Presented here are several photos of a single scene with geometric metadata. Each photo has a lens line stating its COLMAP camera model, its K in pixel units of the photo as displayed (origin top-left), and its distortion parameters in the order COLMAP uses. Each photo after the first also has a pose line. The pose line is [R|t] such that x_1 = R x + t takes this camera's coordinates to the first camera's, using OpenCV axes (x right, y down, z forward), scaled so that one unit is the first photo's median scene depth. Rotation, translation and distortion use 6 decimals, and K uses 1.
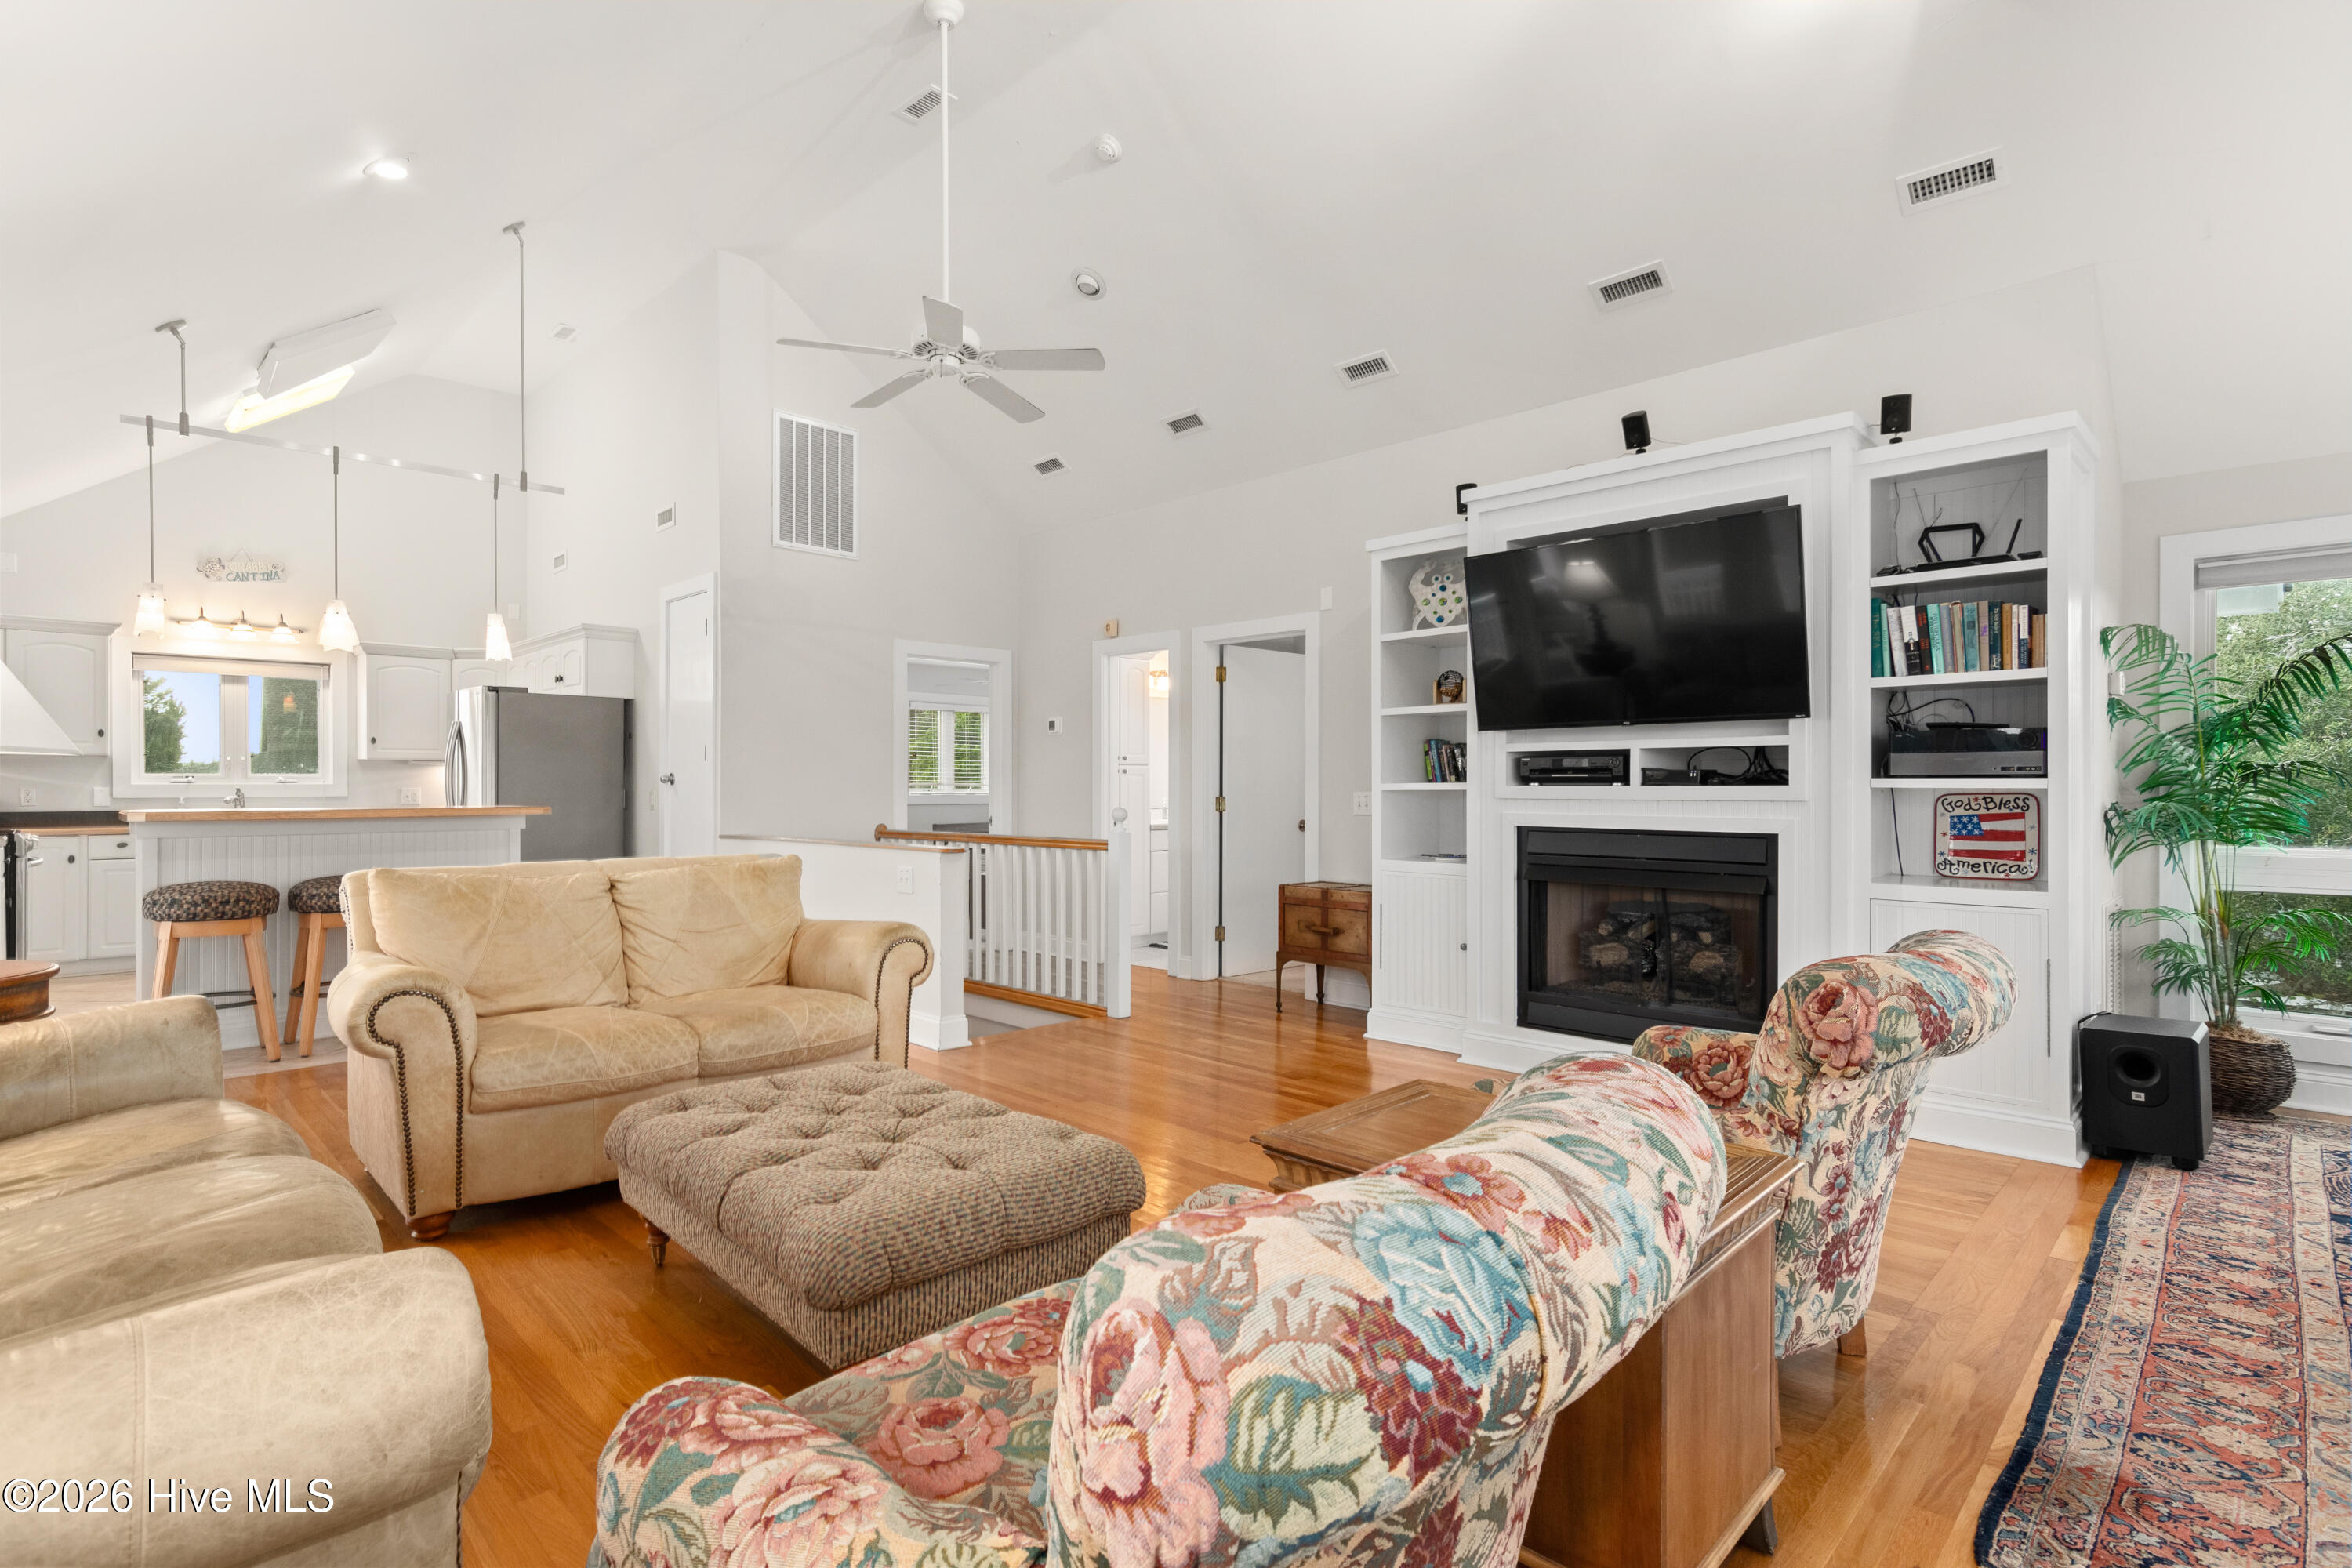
lens RADIAL K [[1155.9, 0, 1183.2], [0, 1155.9, 785.3], [0, 0, 1]] dist [-0.001311, 0.000532]
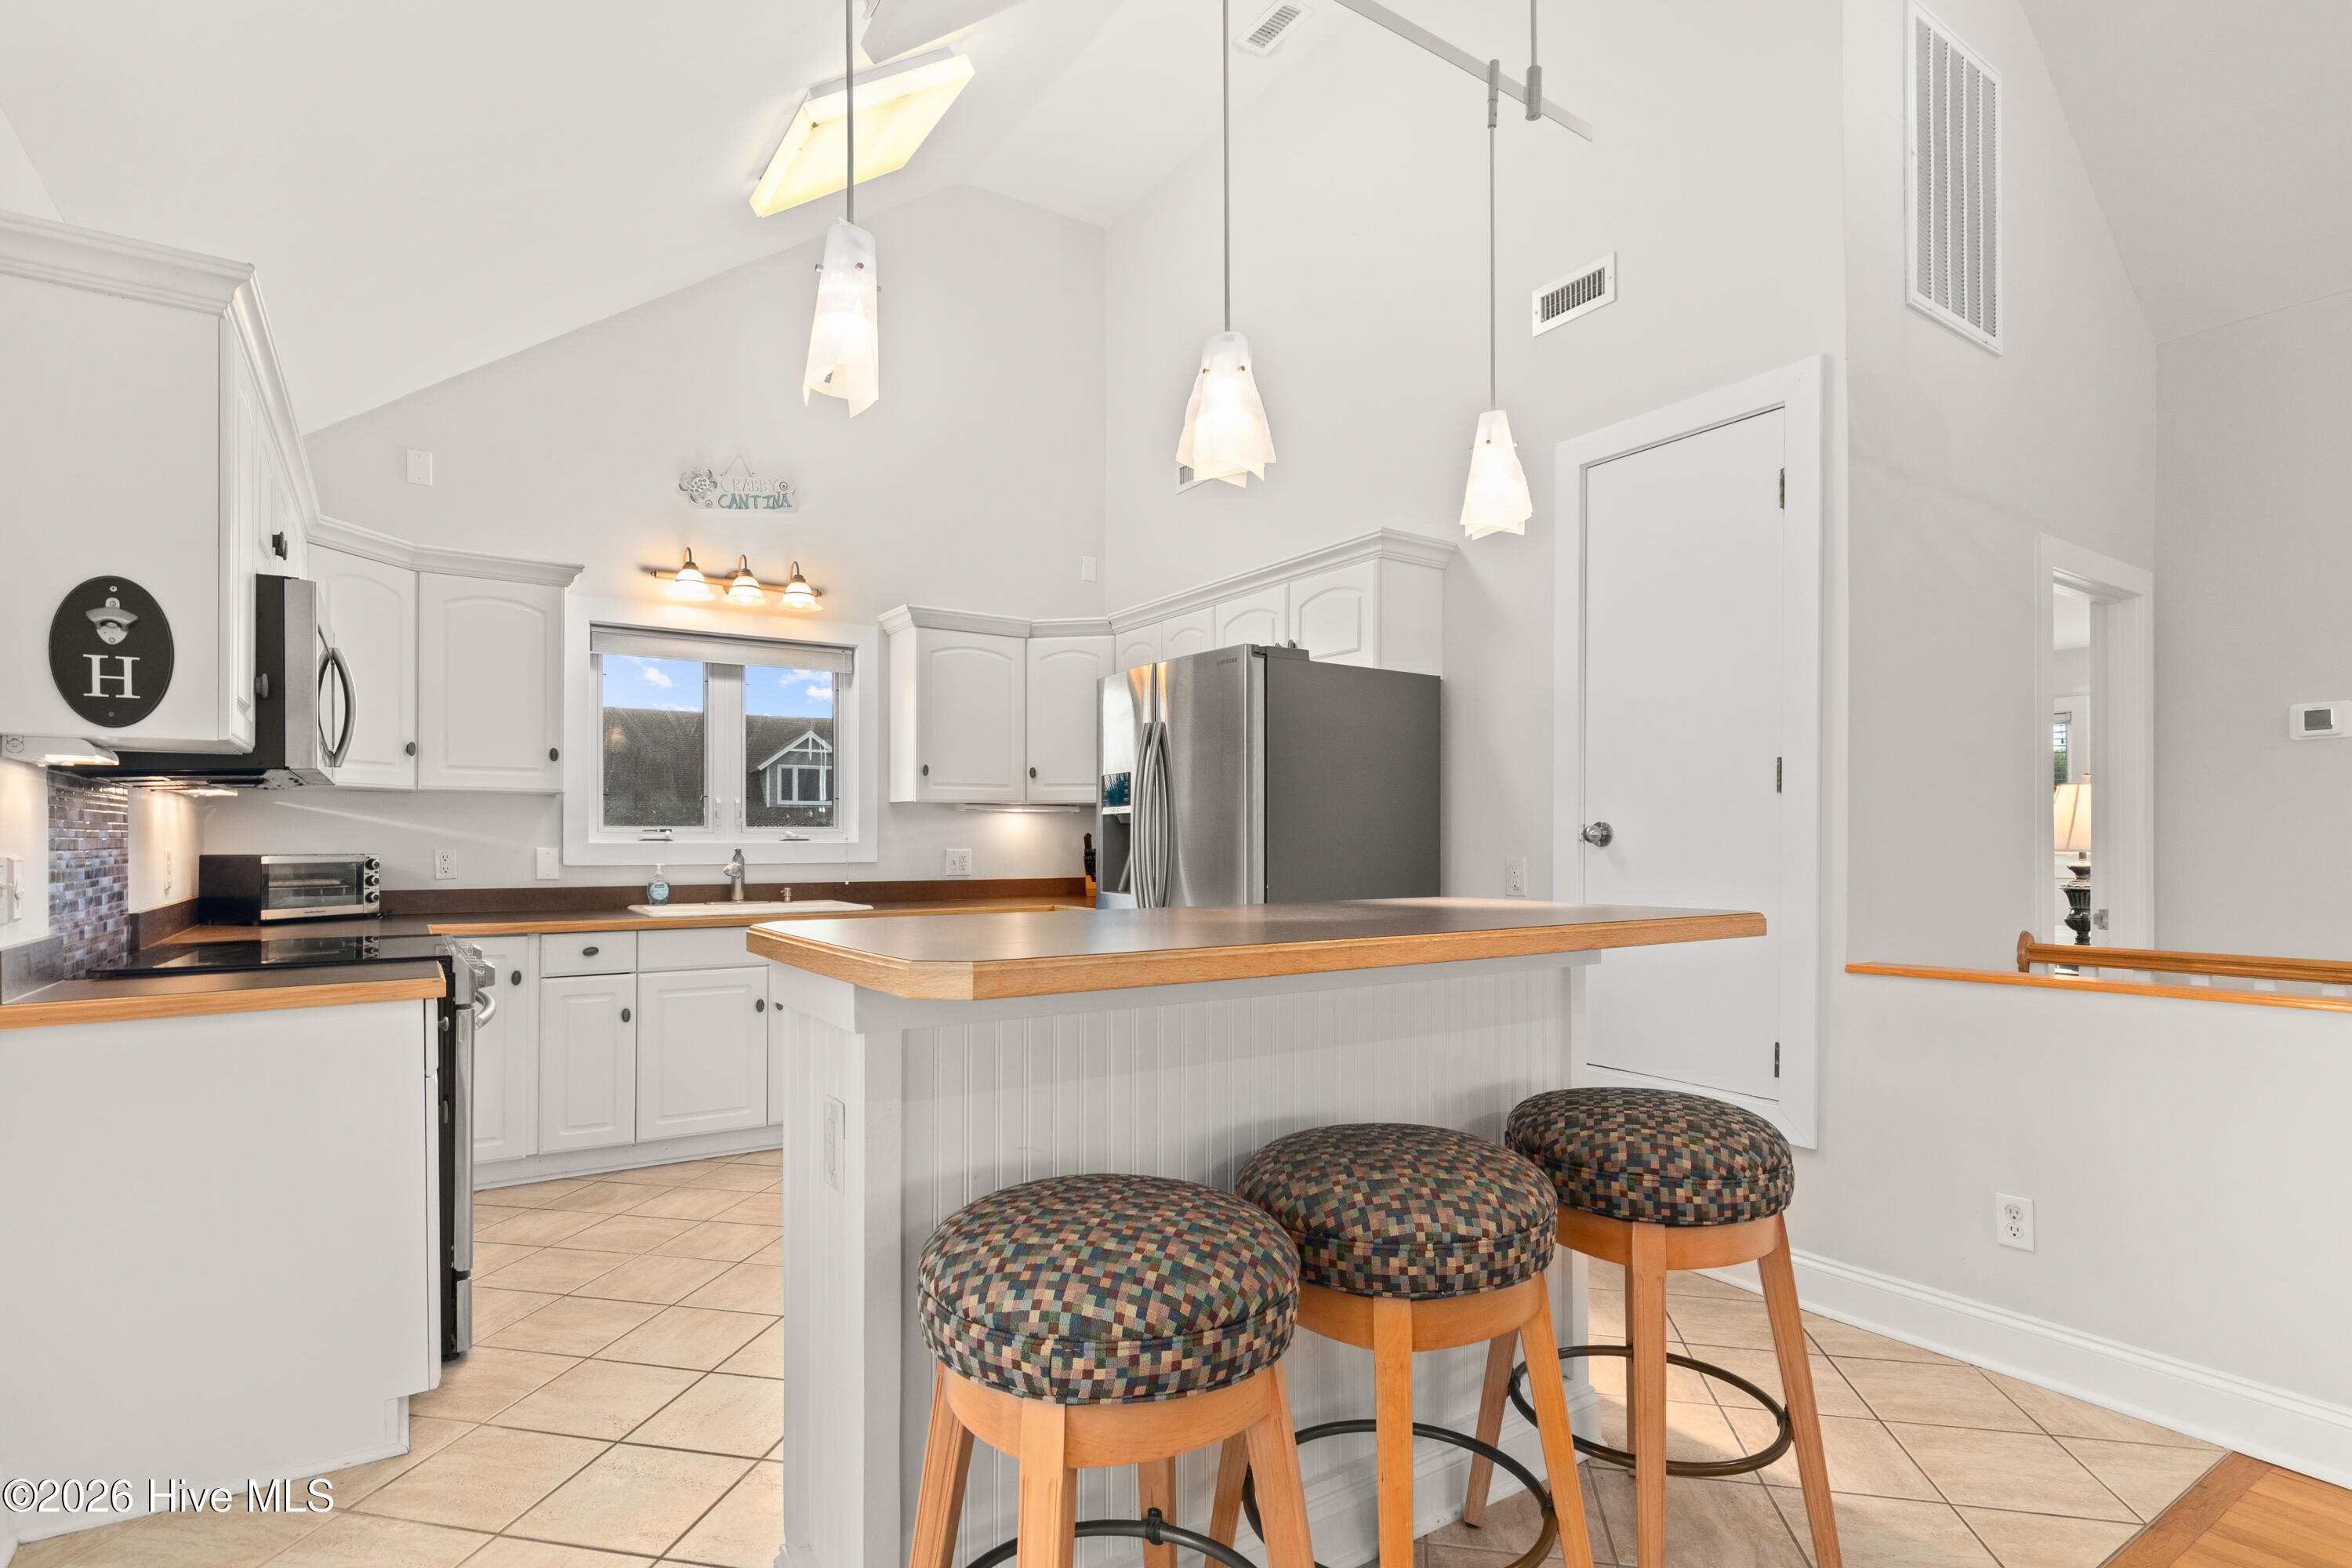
lens RADIAL K [[1155.9, 0, 1168.3], [0, 1155.9, 836.7], [0, 0, 1]] dist [-0.001311, 0.000532]
pose [[0.980851, 0.000499, -0.194761, -0.481827], [-0.001238, 0.999992, -0.003673, -0.002169], [0.194757, 0.003843, 0.980844, 0.454241]]
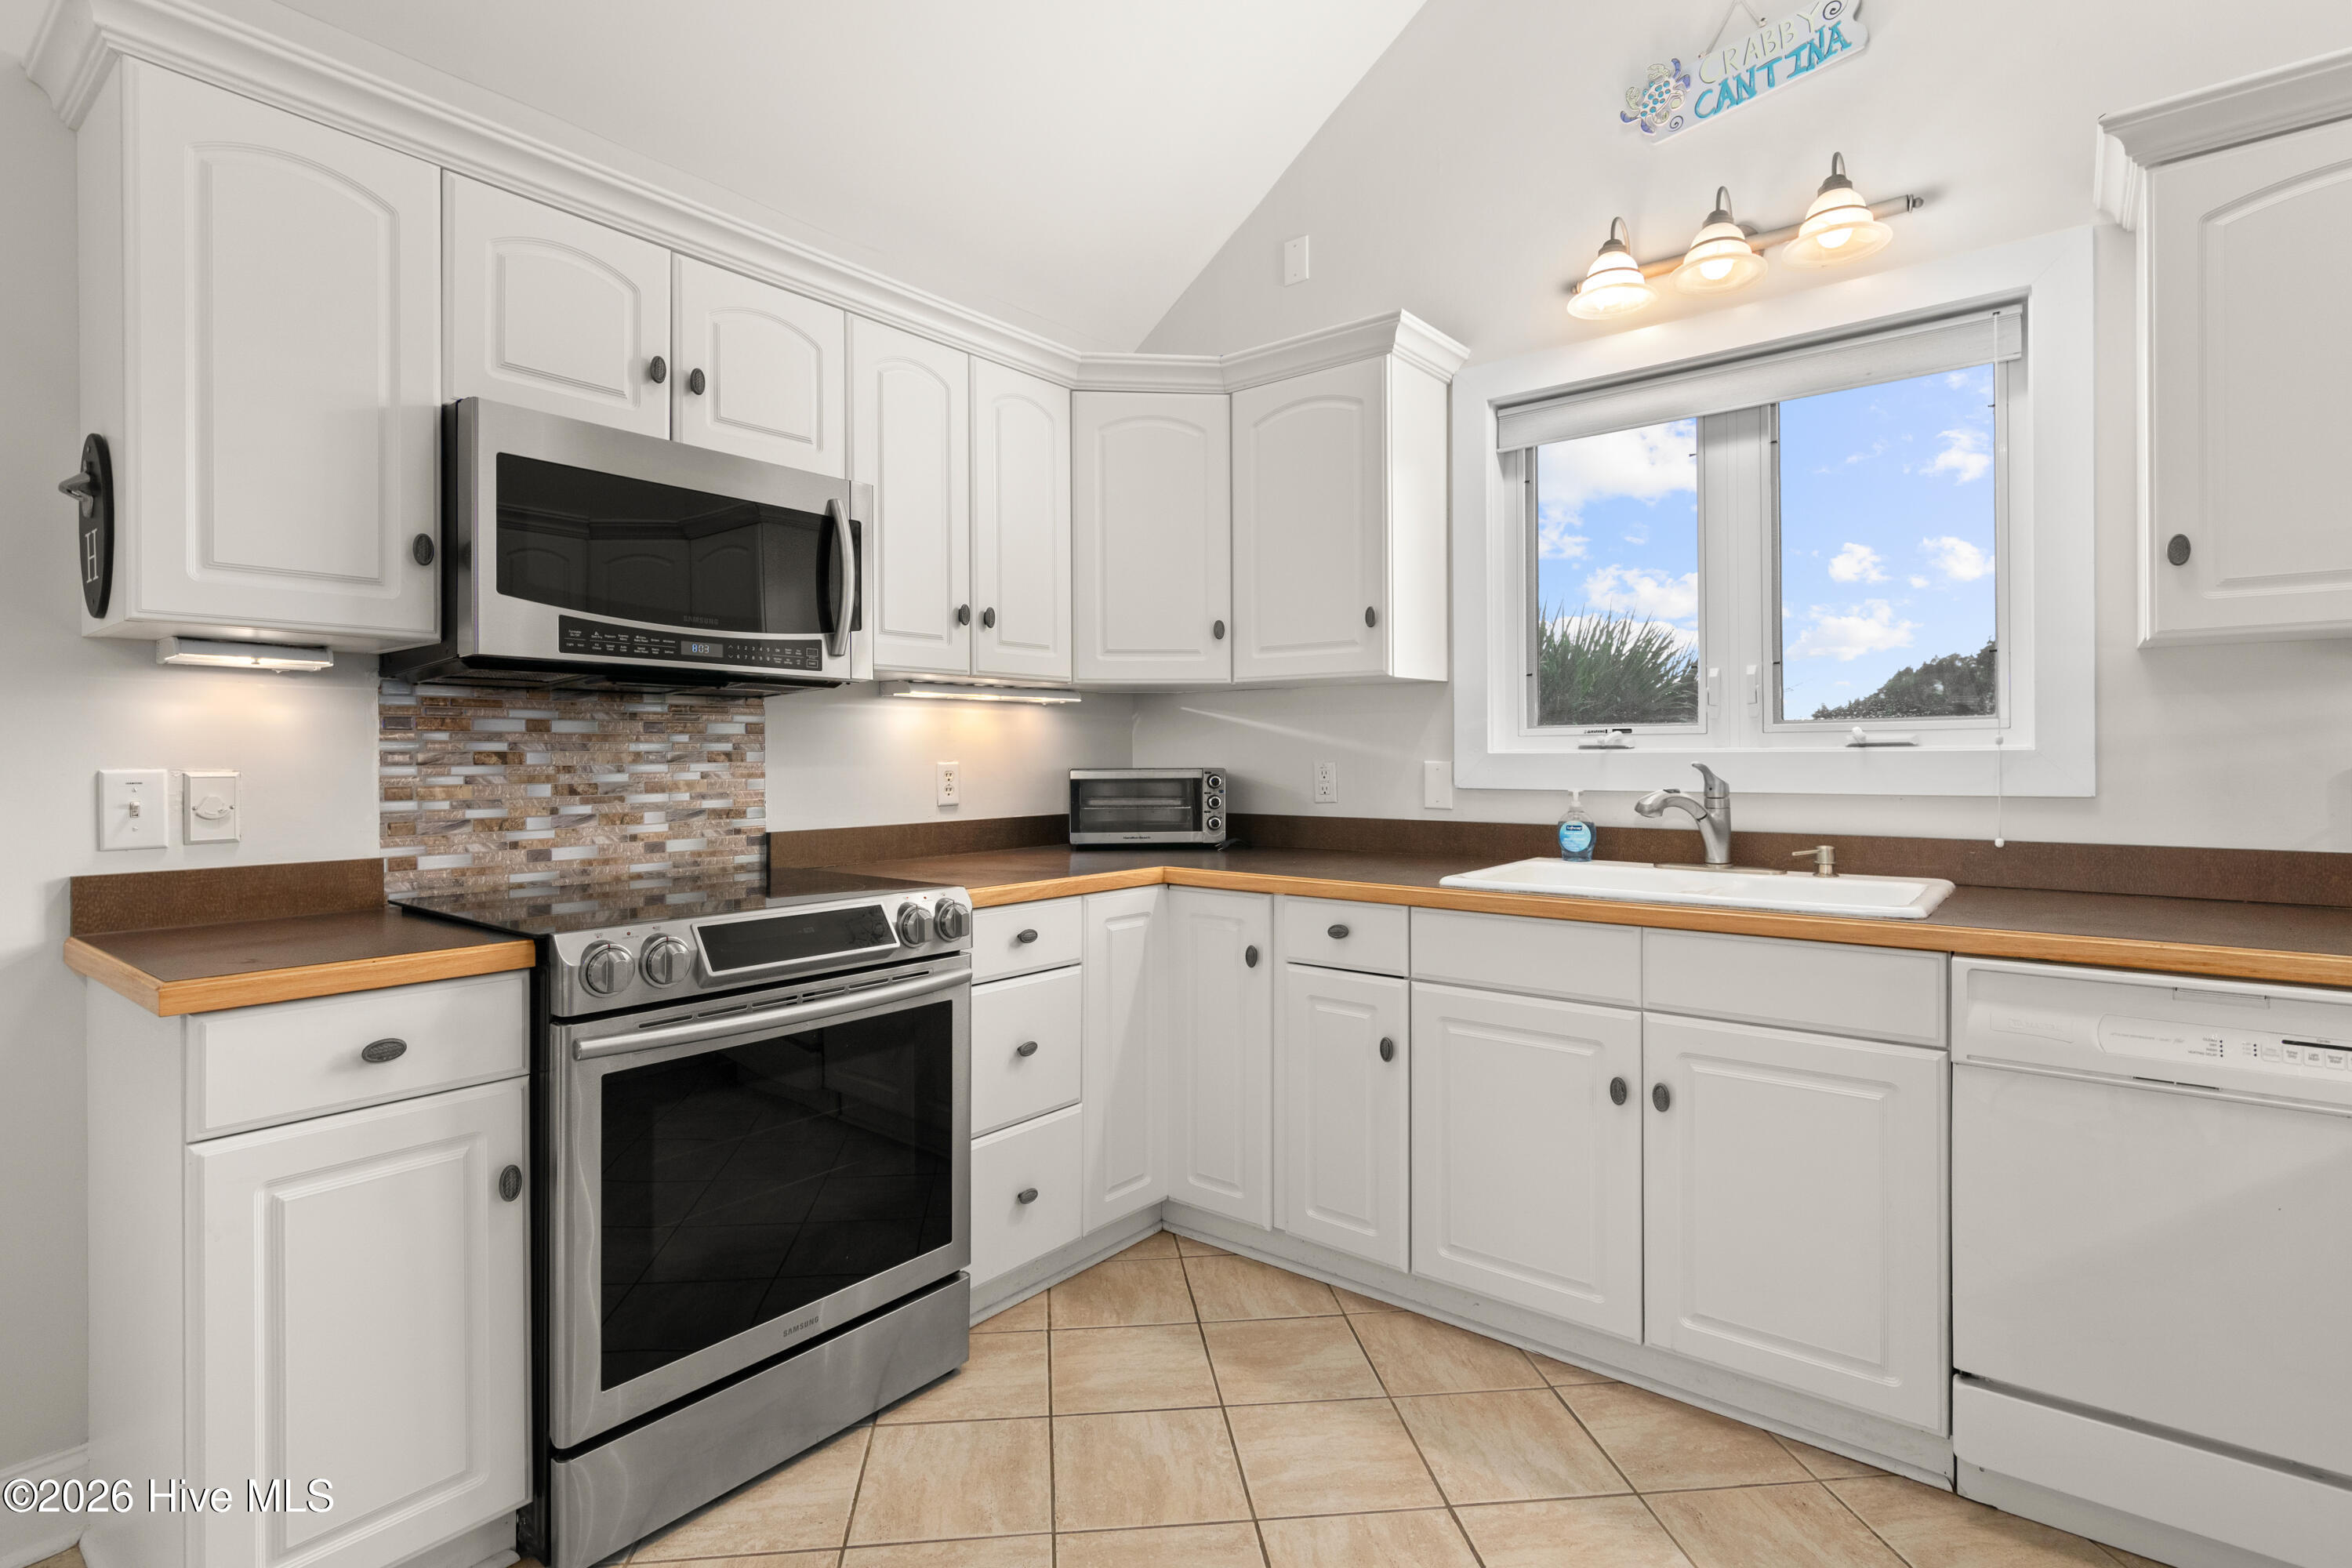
lens RADIAL K [[1155.9, 0, 1160.4], [0, 1155.9, 756.0], [0, 0, 1]] dist [-0.001311, 0.000532]
pose [[0.106857, 0.001823, -0.994273, -0.527422], [0.005477, 0.999982, 0.002423, -0.001389], [0.994259, -0.005704, 0.106845, 0.822548]]
